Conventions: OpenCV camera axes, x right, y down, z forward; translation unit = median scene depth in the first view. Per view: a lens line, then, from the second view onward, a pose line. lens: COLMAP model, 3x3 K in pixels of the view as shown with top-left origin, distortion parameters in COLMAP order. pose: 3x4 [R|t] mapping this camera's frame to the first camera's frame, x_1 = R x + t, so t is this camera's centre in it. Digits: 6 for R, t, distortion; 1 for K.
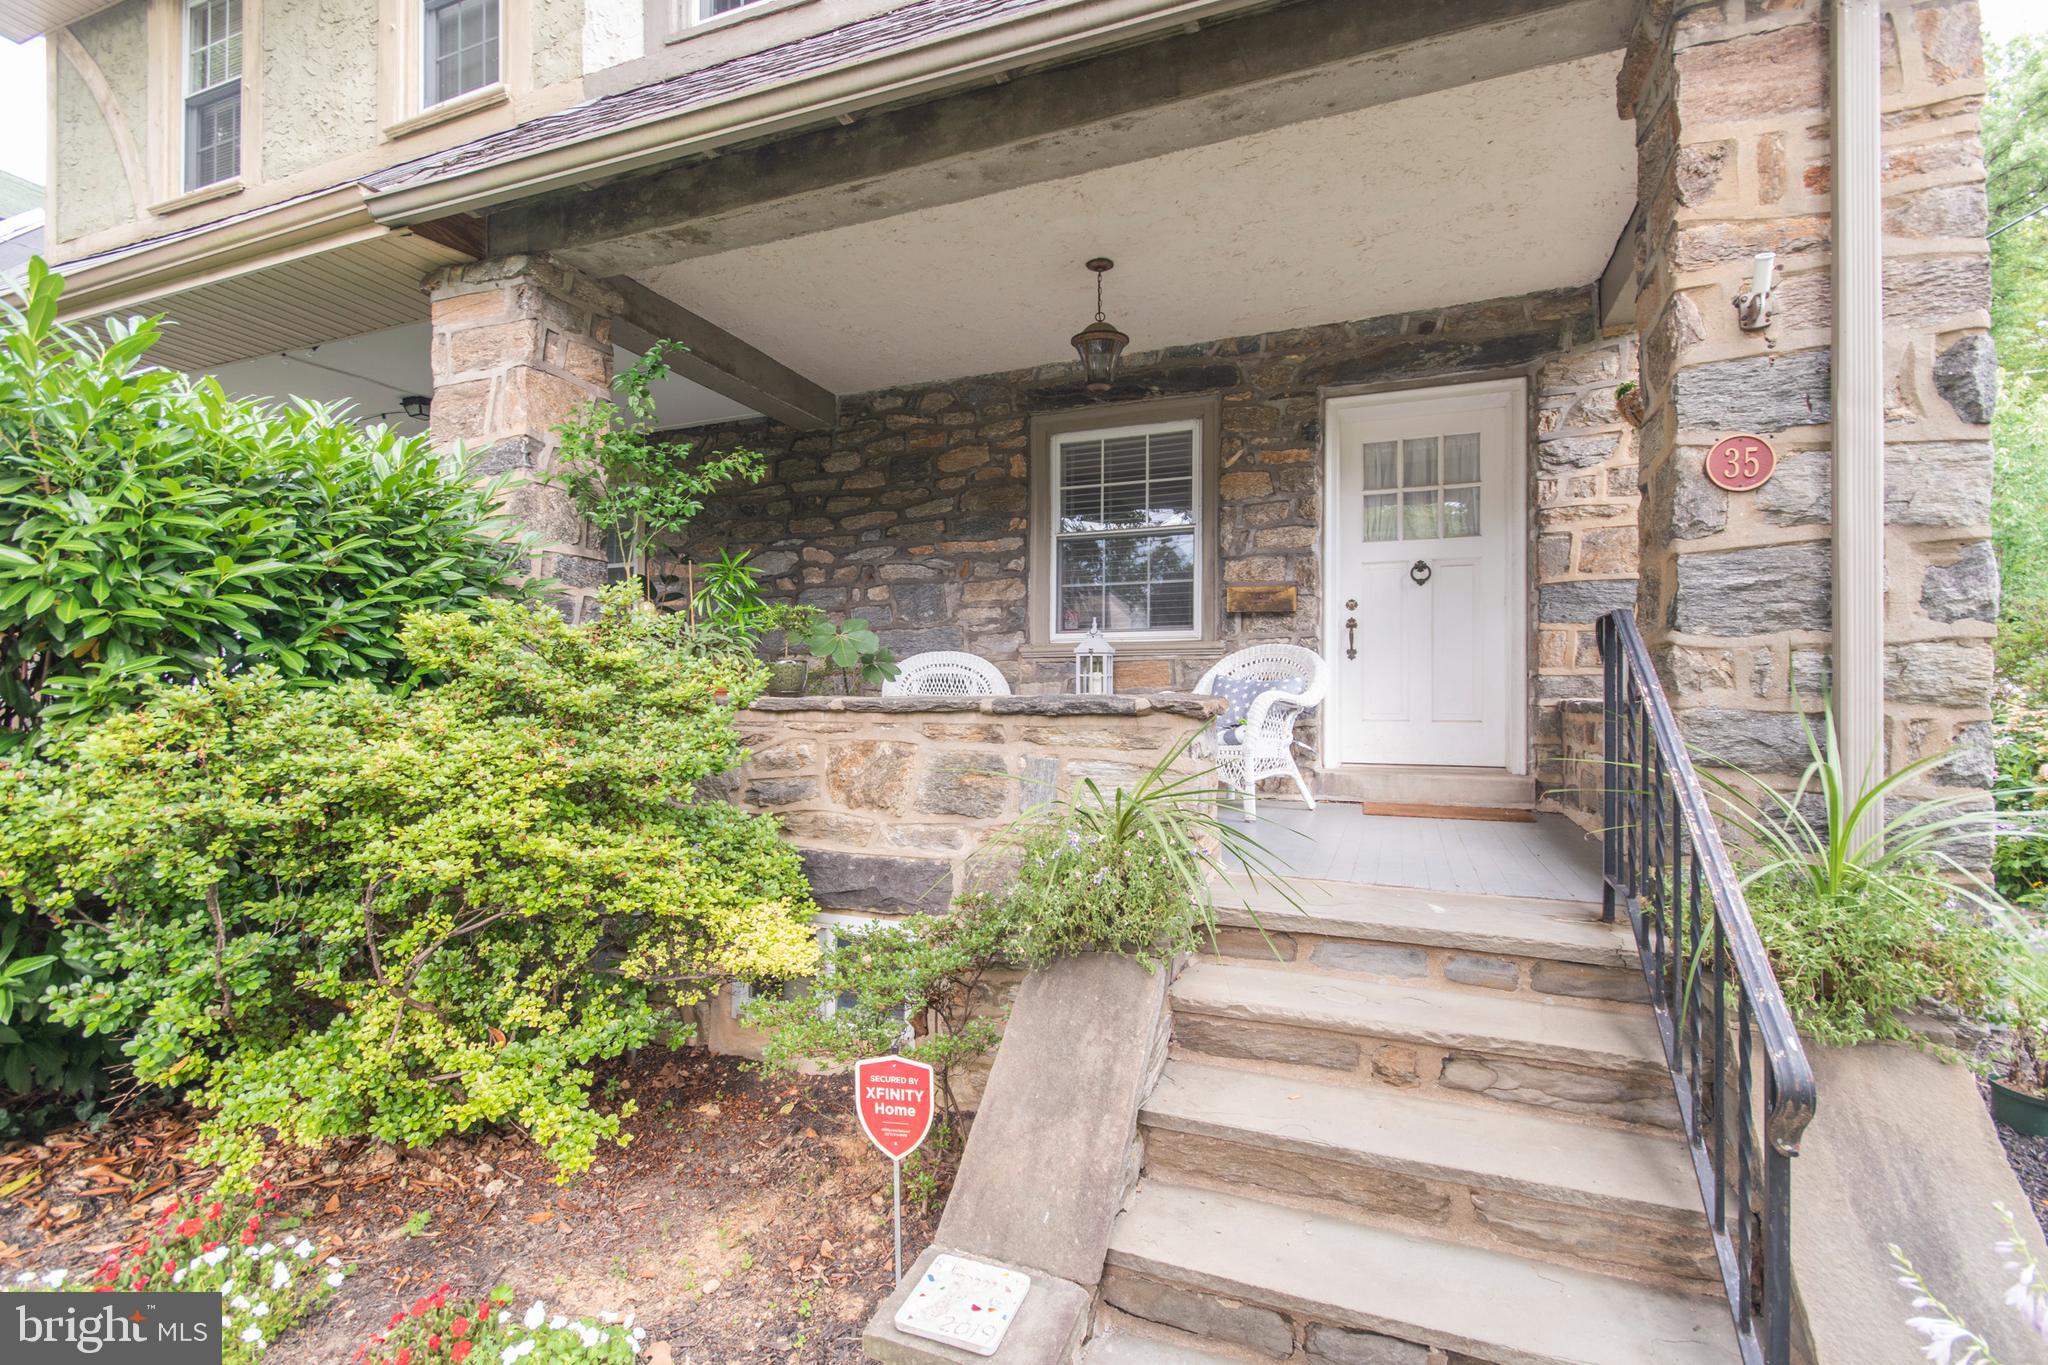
lens RADIAL K [[910.0, 0, 1025.4], [0, 910.0, 688.9], [0, 0, 1]] dist [0.008071, -0.002279]
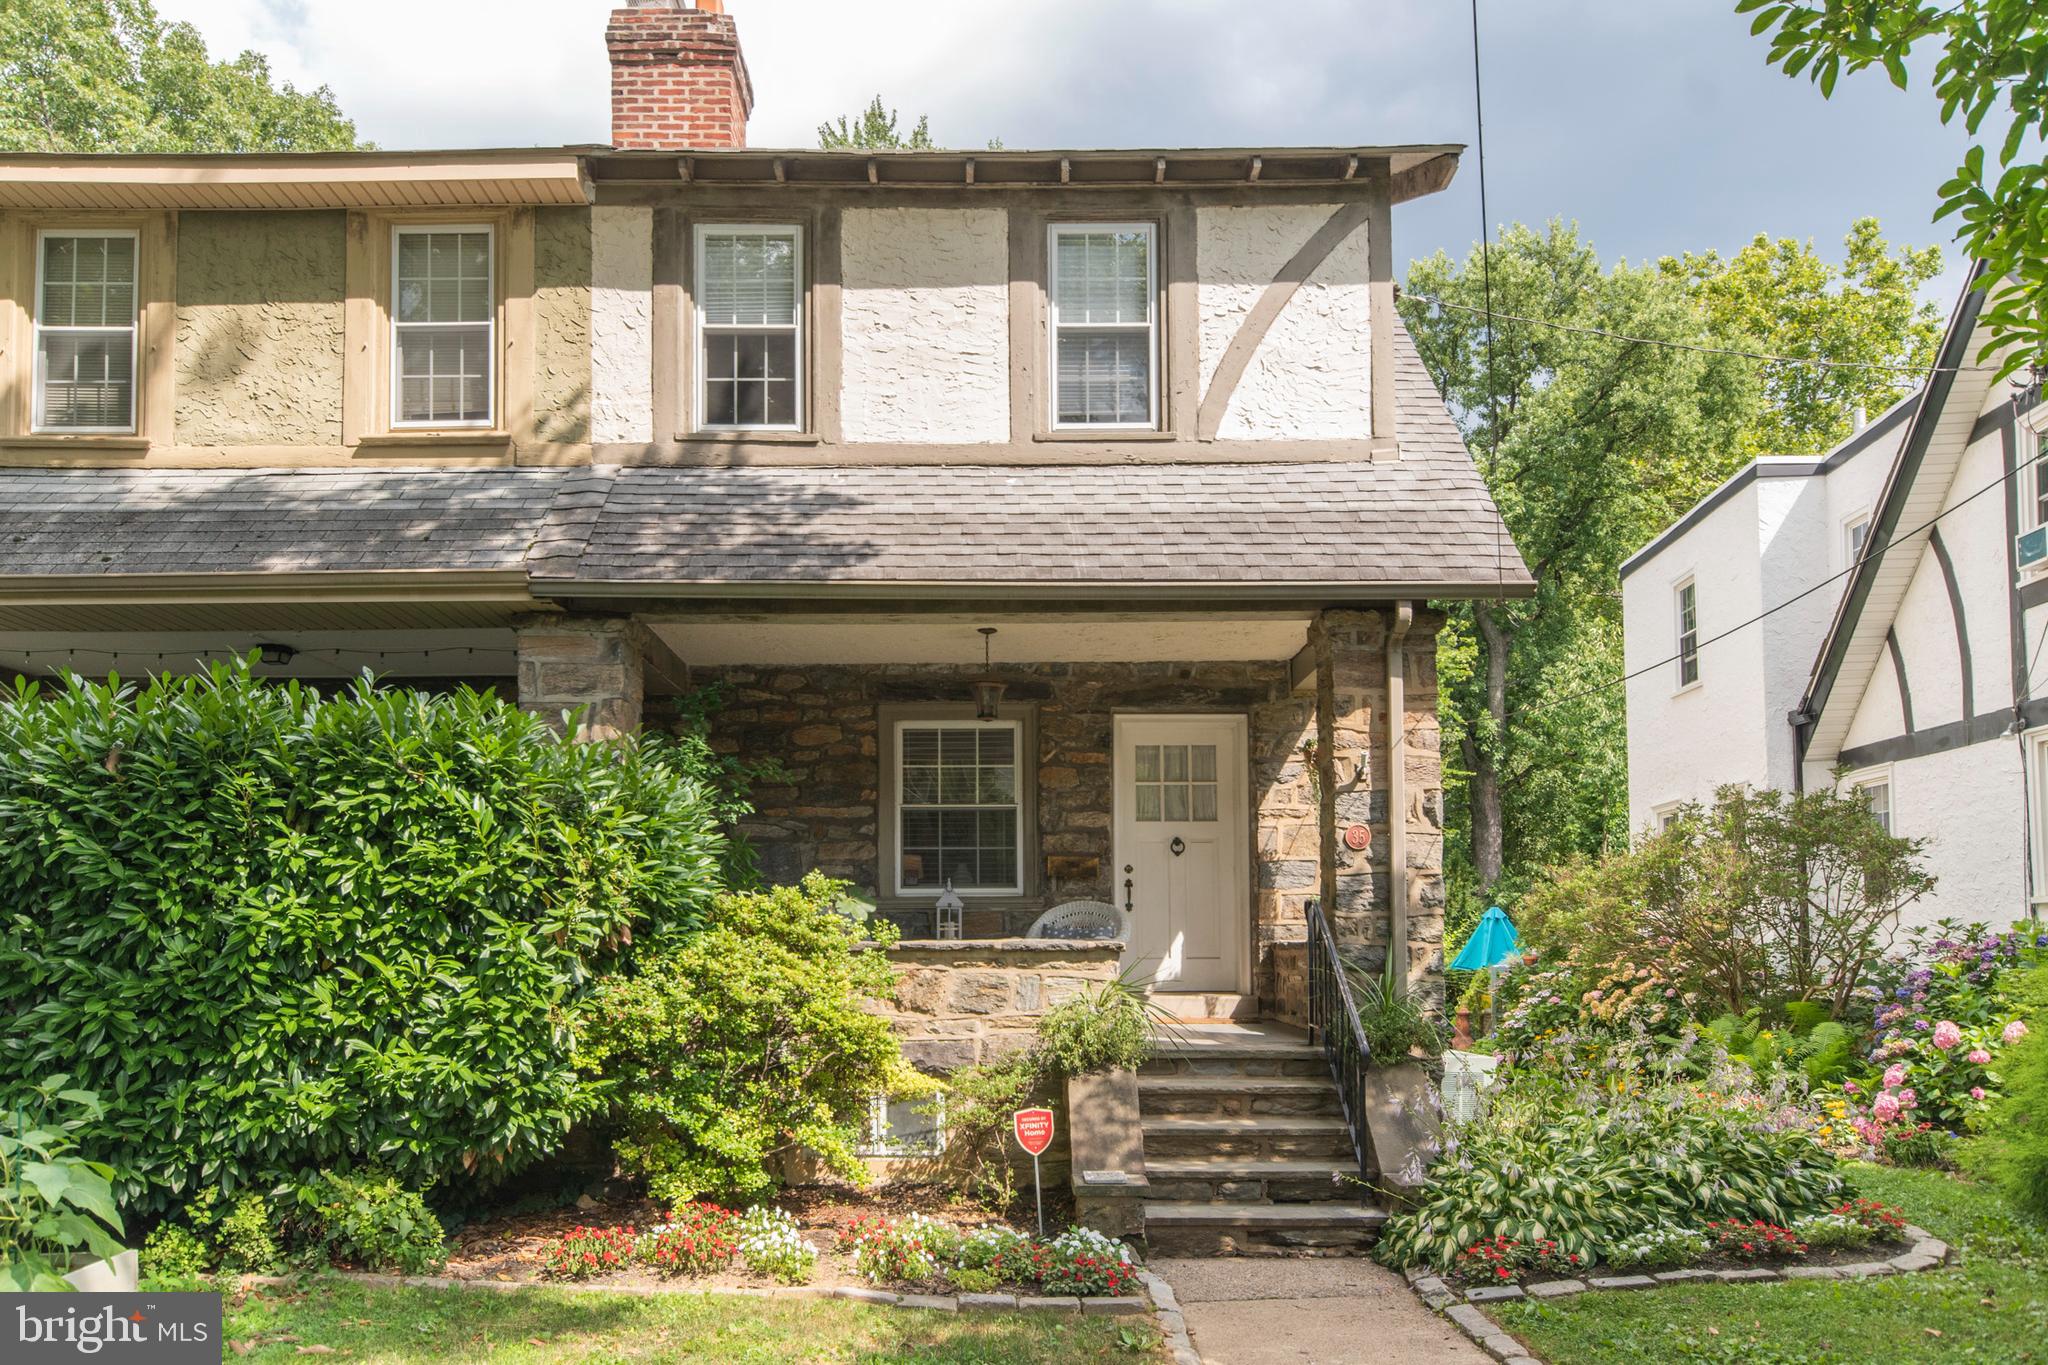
lens RADIAL K [[1405.4, 0, 993.9], [0, 1405.4, 872.3], [0, 0, 1]] dist [-0.001096, 0.003822]
pose [[0.930987, 0.012535, 0.364838, -0.579954], [0.002686, 0.999148, -0.041183, -0.006720], [-0.365043, 0.039321, 0.930160, -0.831931]]
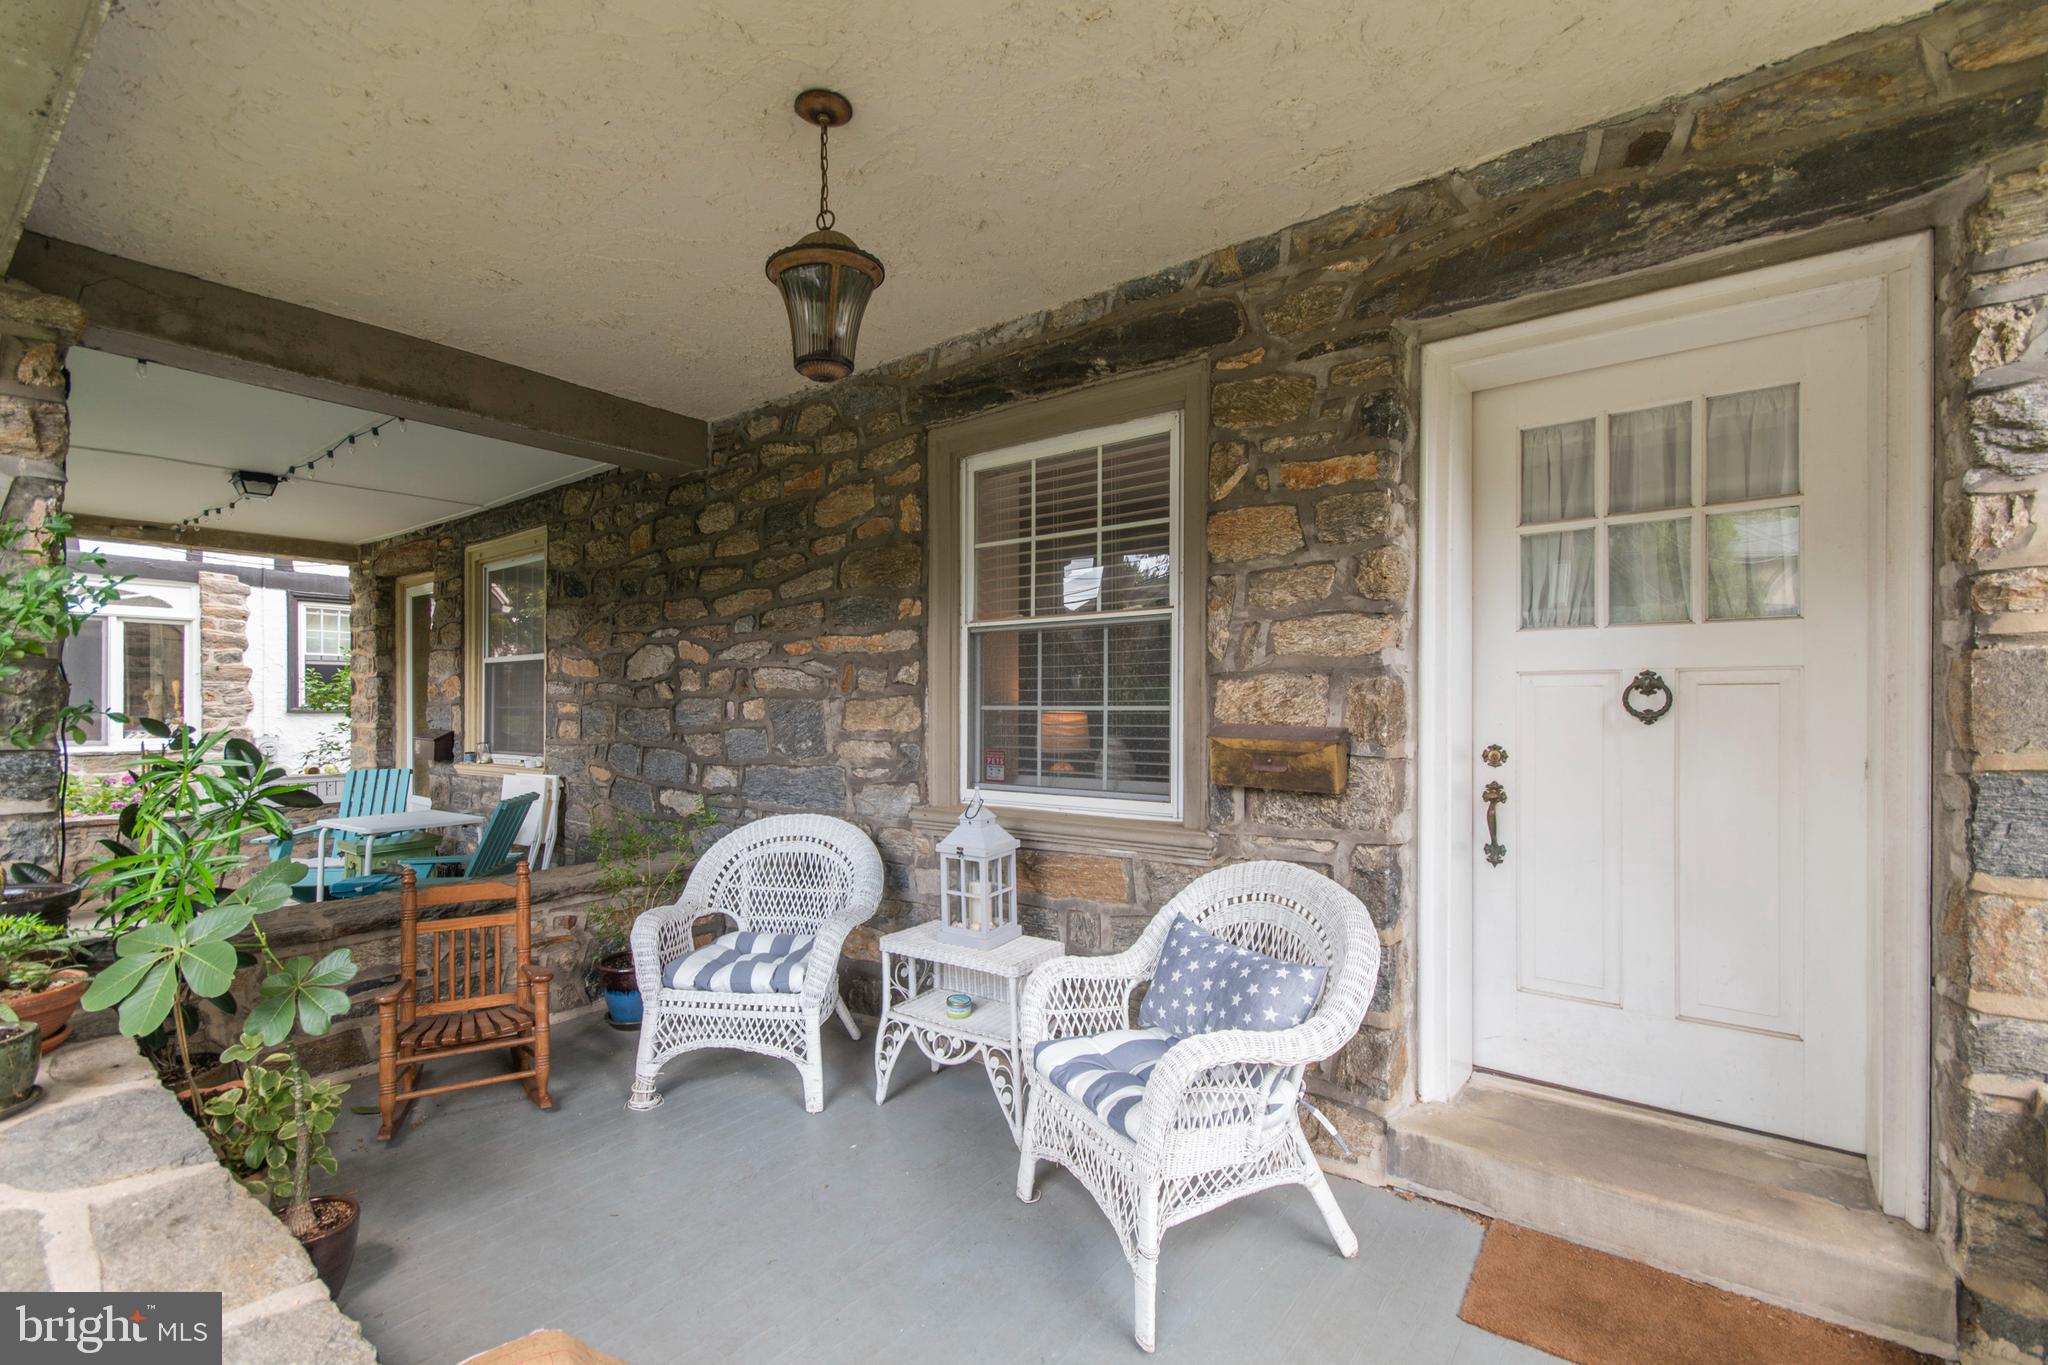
lens RADIAL K [[910.0, 0, 1027.4], [0, 910.0, 711.2], [0, 0, 1]] dist [0.008071, -0.002279]
pose [[0.963342, -0.005307, -0.268223, 0.260691], [0.009994, 0.999820, 0.016110, -0.135257], [0.268089, -0.018200, 0.963222, 0.479399]]
